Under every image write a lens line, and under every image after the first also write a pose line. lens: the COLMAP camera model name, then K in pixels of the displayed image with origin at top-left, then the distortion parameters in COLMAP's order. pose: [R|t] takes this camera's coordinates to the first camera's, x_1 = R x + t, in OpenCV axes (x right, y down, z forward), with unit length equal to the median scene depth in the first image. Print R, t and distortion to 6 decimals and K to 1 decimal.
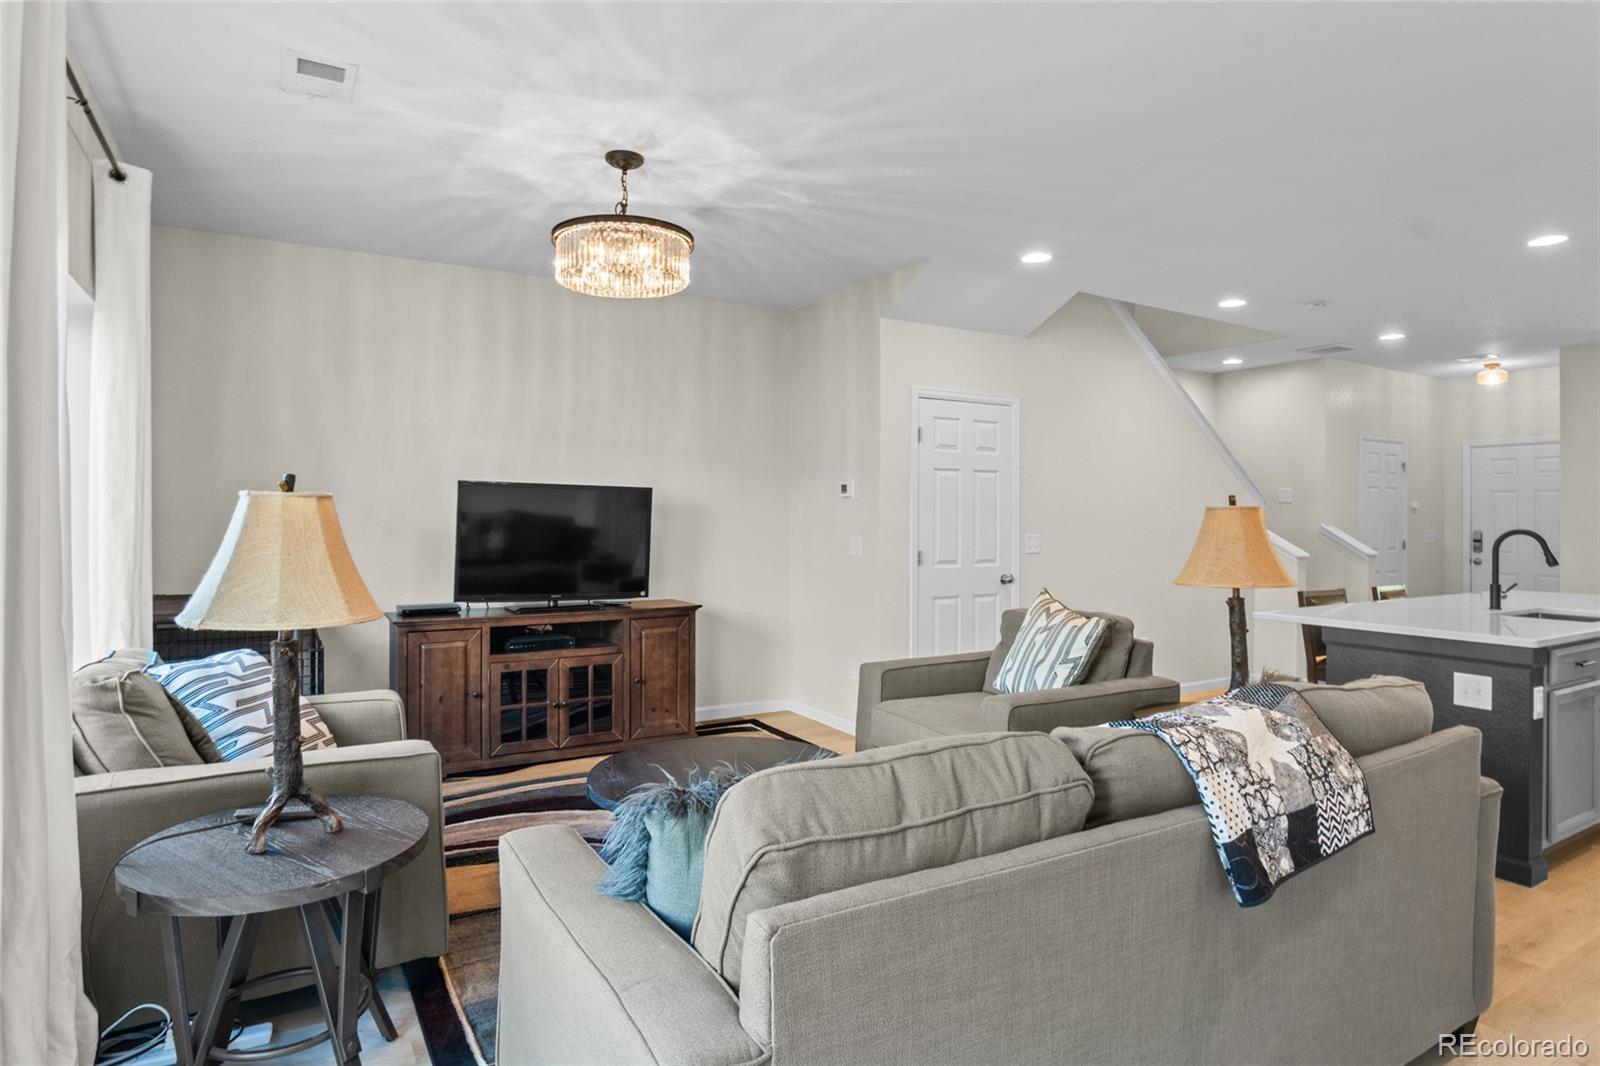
lens RADIAL K [[871.7, 0, 796.0], [0, 871.7, 519.0], [0, 0, 1]] dist [-0.033332, 0.008399]
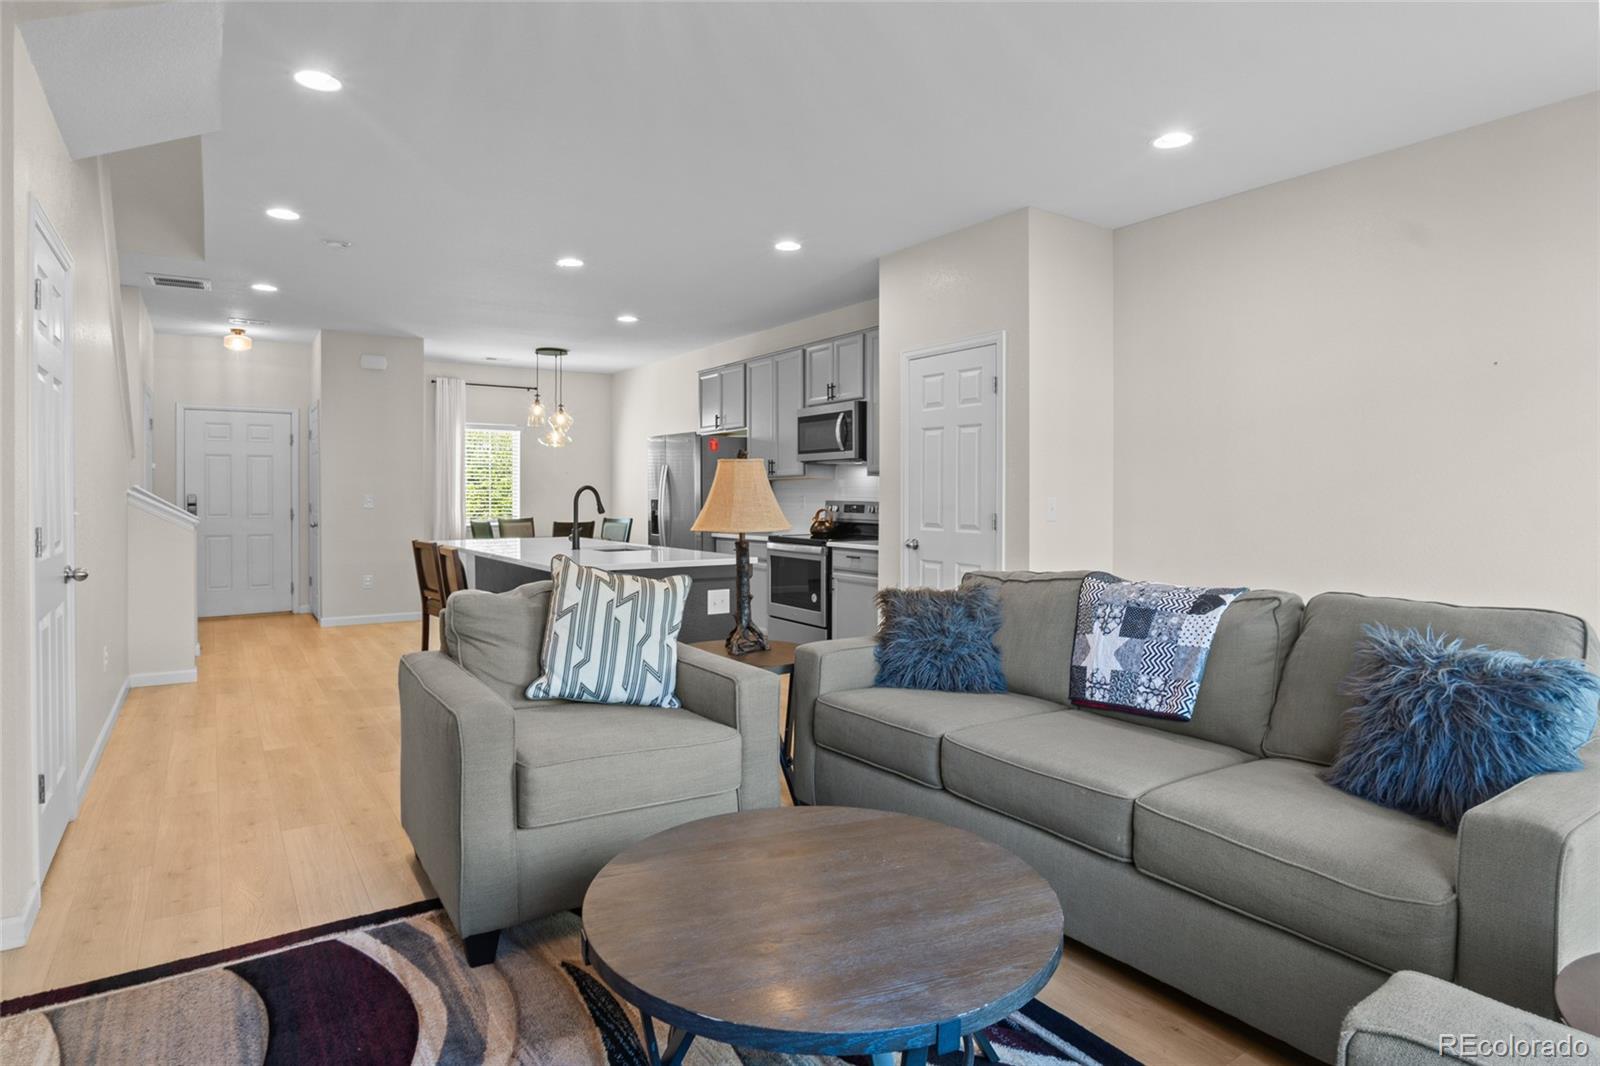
lens RADIAL K [[871.7, 0, 790.8], [0, 871.7, 501.2], [0, 0, 1]] dist [-0.033332, 0.008399]
pose [[-0.058681, -0.011291, 0.998213, -0.325314], [0.000341, 0.999936, 0.011330, 0.014990], [-0.998277, 0.001005, -0.058674, 0.540093]]
